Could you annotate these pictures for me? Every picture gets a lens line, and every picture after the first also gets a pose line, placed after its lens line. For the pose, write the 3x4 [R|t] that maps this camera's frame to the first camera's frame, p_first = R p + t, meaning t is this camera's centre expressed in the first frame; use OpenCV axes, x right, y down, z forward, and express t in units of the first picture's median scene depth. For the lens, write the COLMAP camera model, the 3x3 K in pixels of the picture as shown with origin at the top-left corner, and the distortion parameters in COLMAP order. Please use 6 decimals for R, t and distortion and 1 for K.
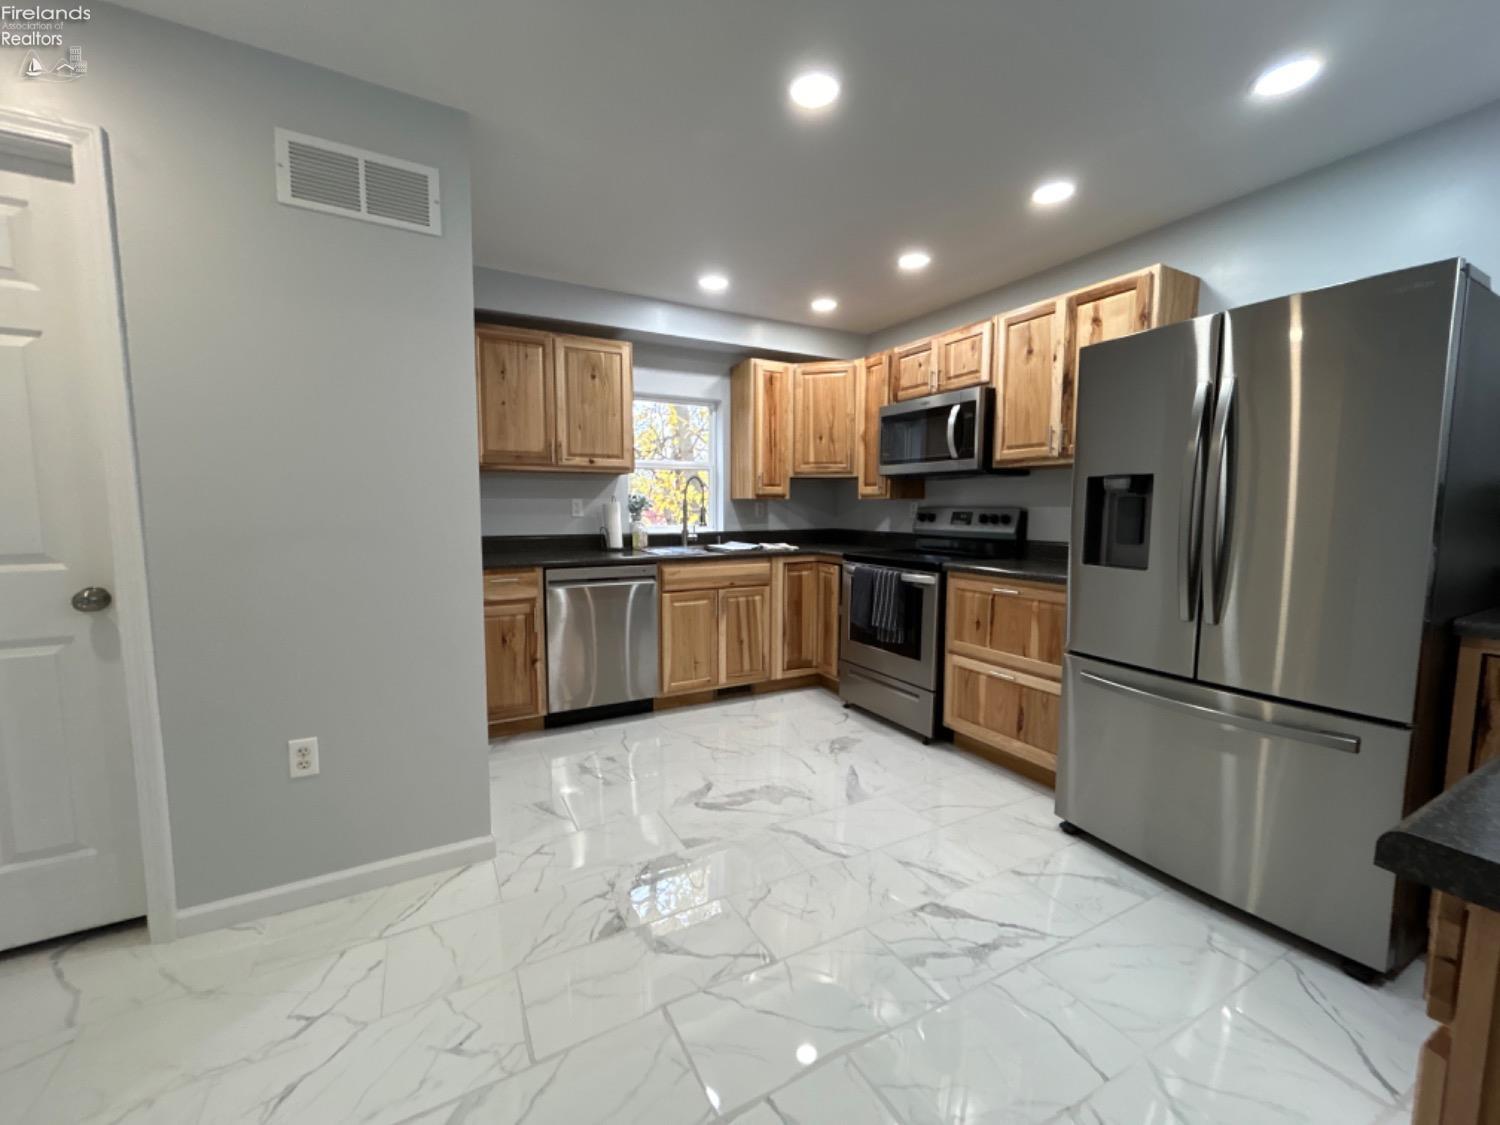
lens RADIAL K [[609.0, 0, 750.4], [0, 609.0, 557.9], [0, 0, 1]] dist [0.001802, -0.000411]
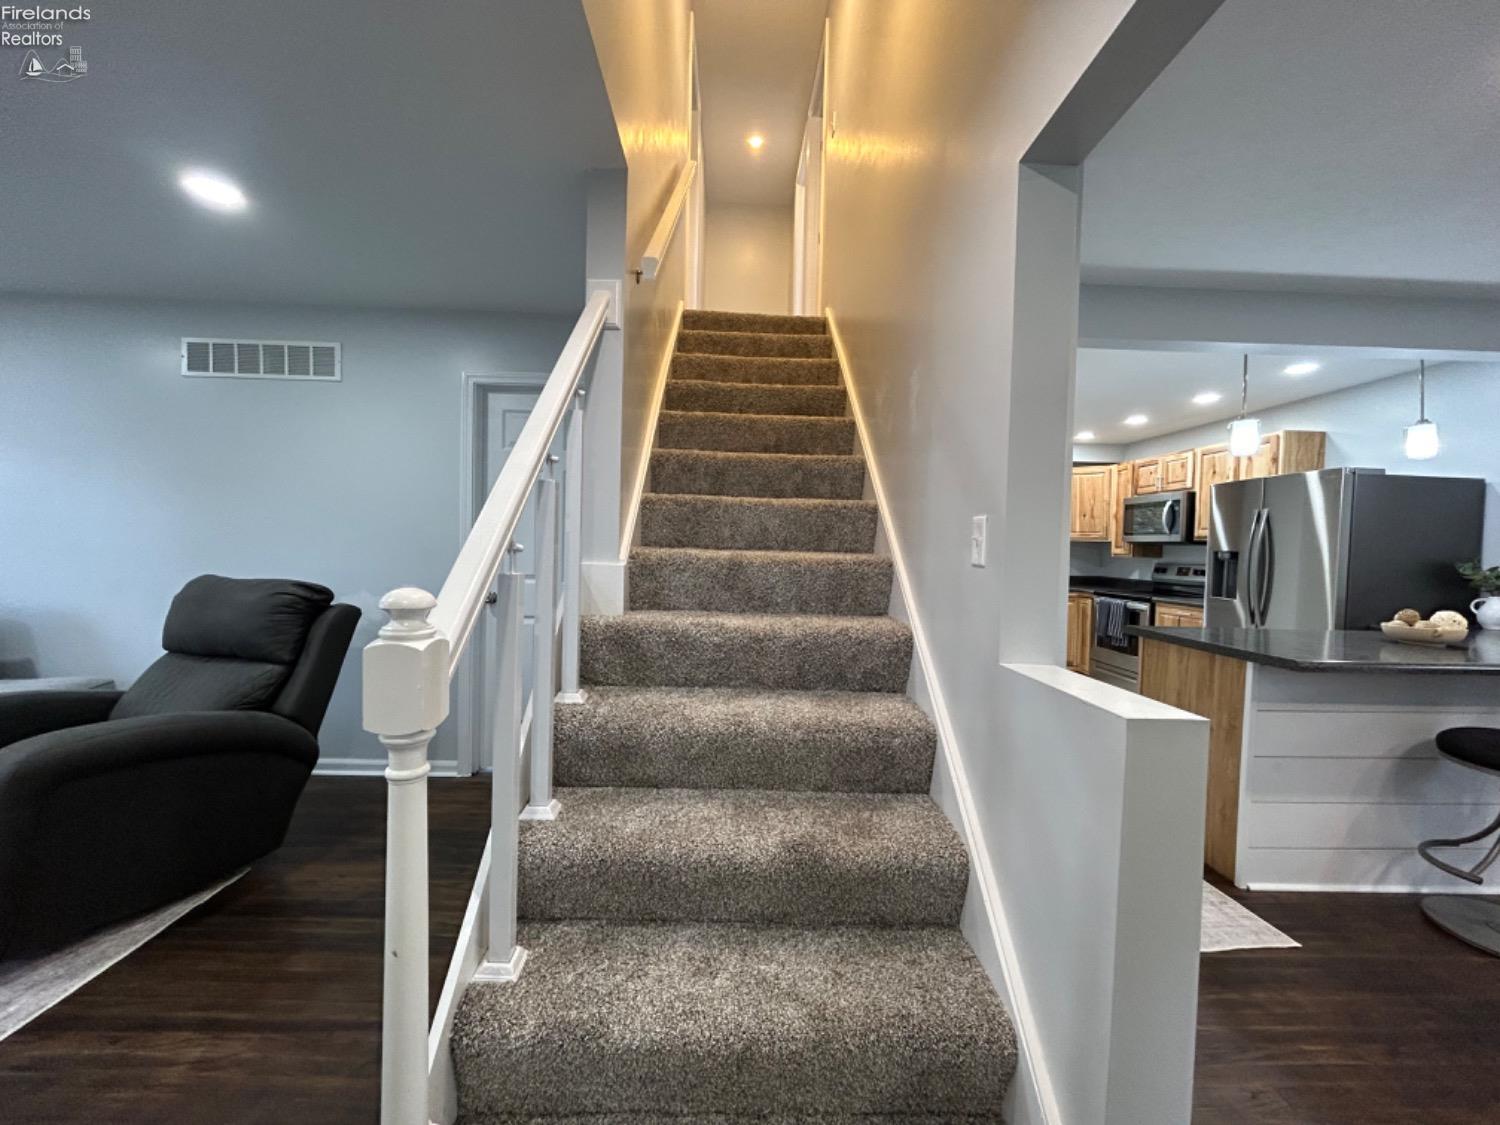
lens RADIAL K [[609.0, 0, 750.6], [0, 609.0, 557.3], [0, 0, 1]] dist [0.001802, -0.000411]
pose [[0.890742, 0.029047, -0.453581, 0.078483], [-0.063310, 0.996156, -0.060534, 0.060597], [0.450079, 0.082636, 0.889157, -0.852875]]
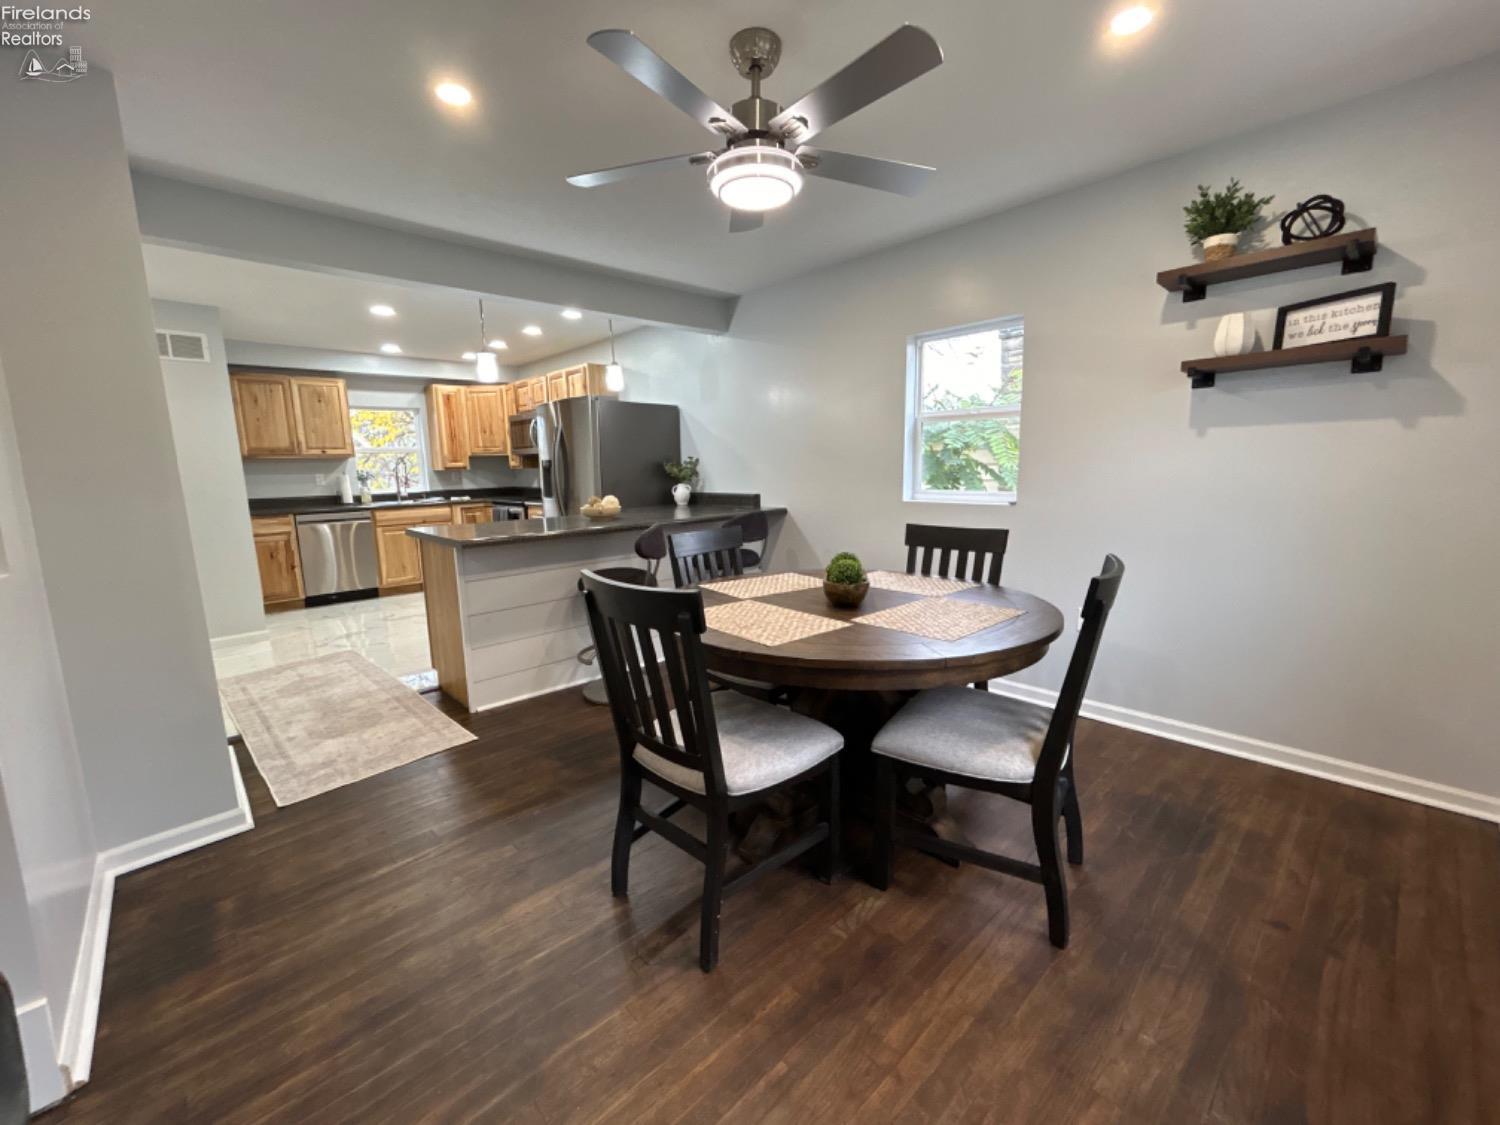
lens RADIAL K [[609.0, 0, 750.1], [0, 609.0, 557.2], [0, 0, 1]] dist [0.001802, -0.000411]
pose [[0.968160, -0.065530, 0.241604, 0.463470], [0.049759, 0.996248, 0.070813, 0.072937], [-0.245338, -0.056536, 0.967788, -0.954408]]
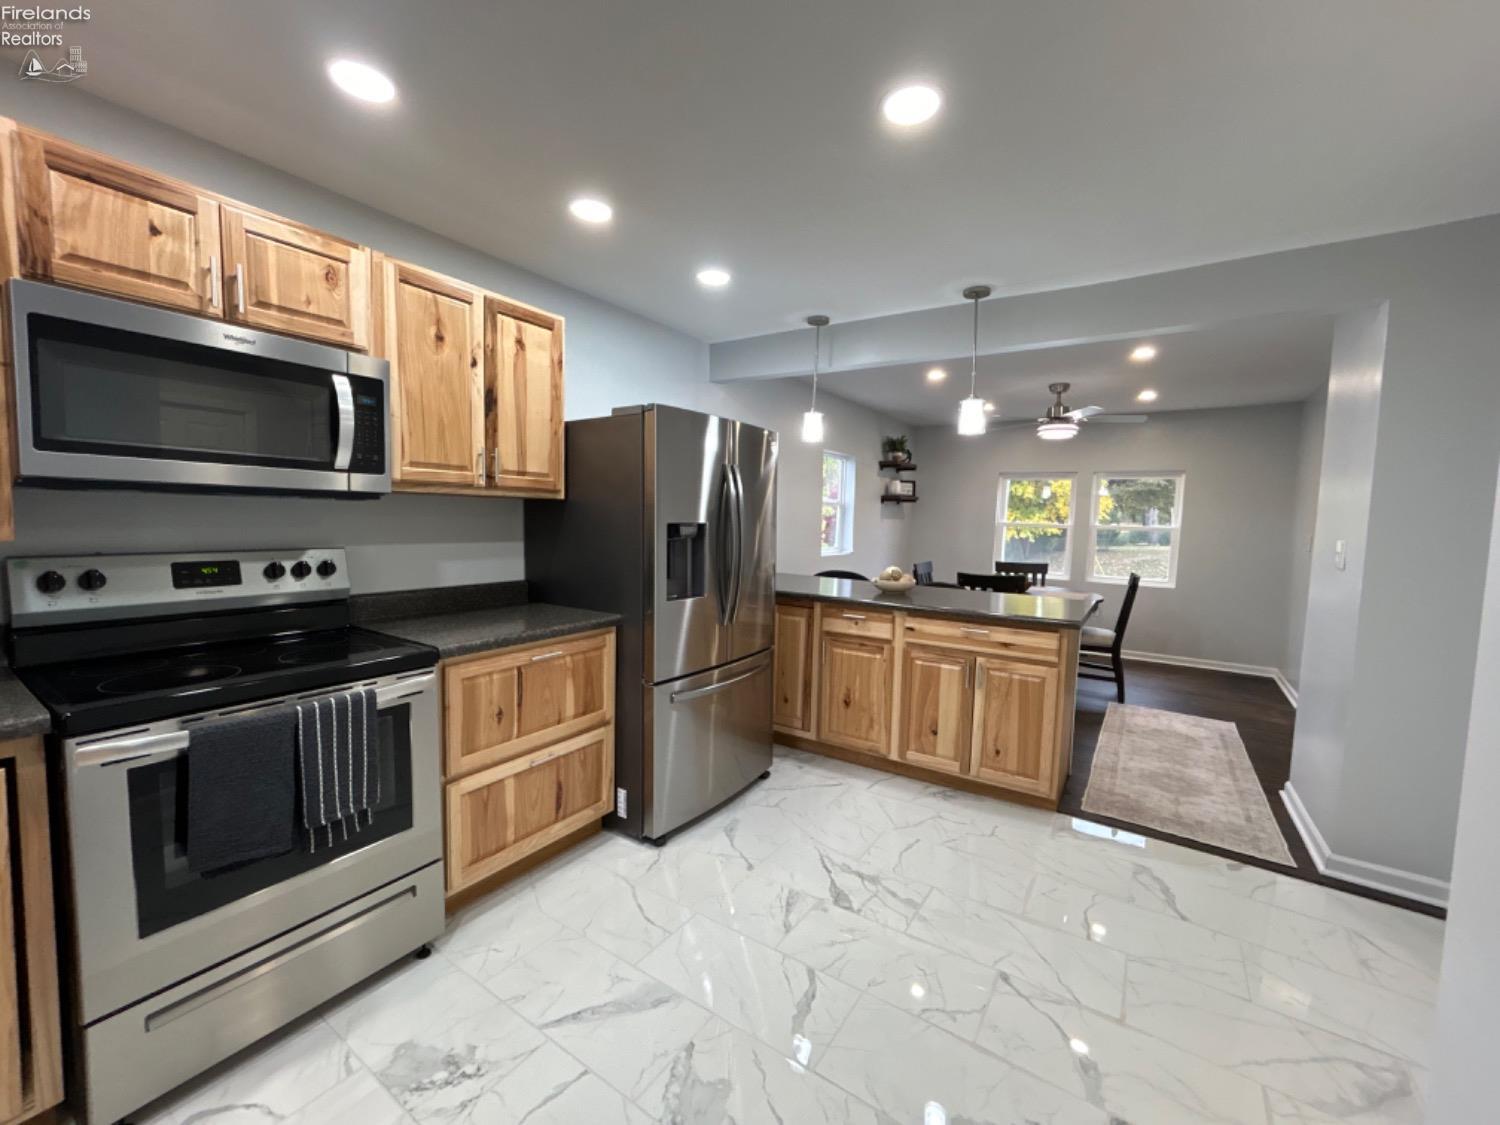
lens RADIAL K [[609.0, 0, 744.5], [0, 609.0, 561.4], [0, 0, 1]] dist [0.001802, -0.000411]
pose [[-0.457219, -0.088668, 0.884923, -0.313732], [0.043886, 0.991556, 0.122028, -0.121472], [-0.888271, 0.094630, -0.449467, 0.856845]]
